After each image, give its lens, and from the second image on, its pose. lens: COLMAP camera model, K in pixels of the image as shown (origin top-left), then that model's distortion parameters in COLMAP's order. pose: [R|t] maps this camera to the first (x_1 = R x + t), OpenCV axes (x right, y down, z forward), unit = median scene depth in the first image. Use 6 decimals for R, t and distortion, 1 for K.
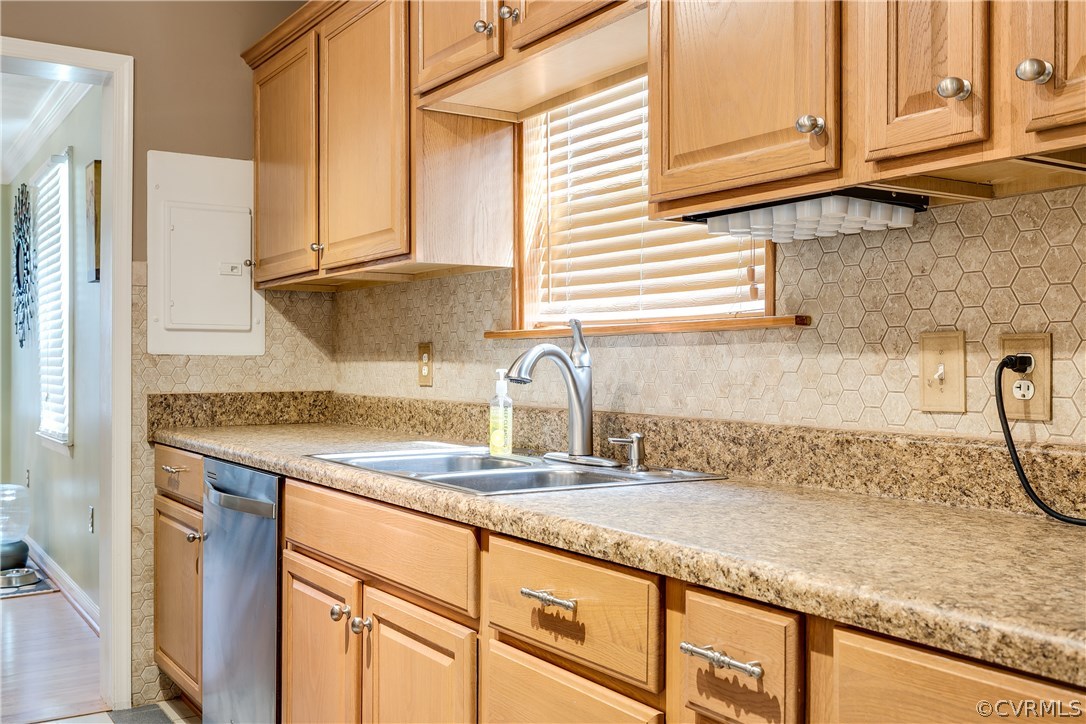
lens RADIAL K [[1061.9, 0, 543.0], [0, 1061.9, 362.0], [0, 0, 1]] dist [0.014145, -0.000531]
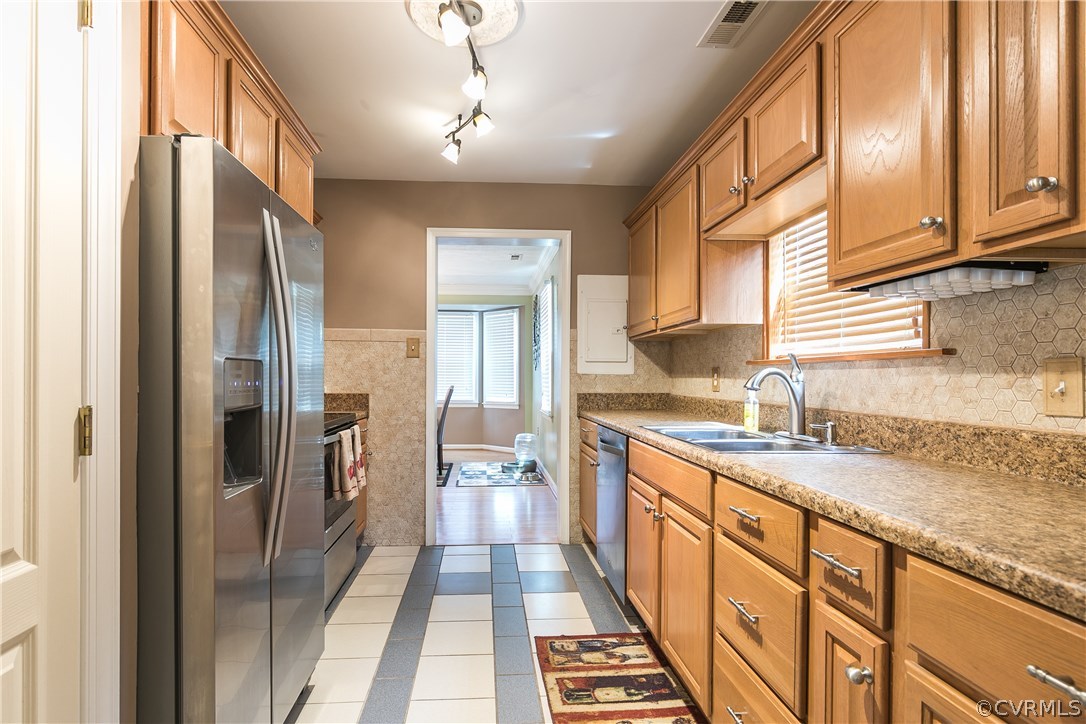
lens RADIAL K [[553.4, 0, 511.1], [0, 553.4, 376.0], [0, 0, 1]] dist [-0.000371, -0.000138]
pose [[0.864503, 0.002548, -0.502622, 0.103494], [-0.004078, 0.999990, -0.001945, -0.000697], [0.502612, 0.003732, 0.864504, 0.015335]]
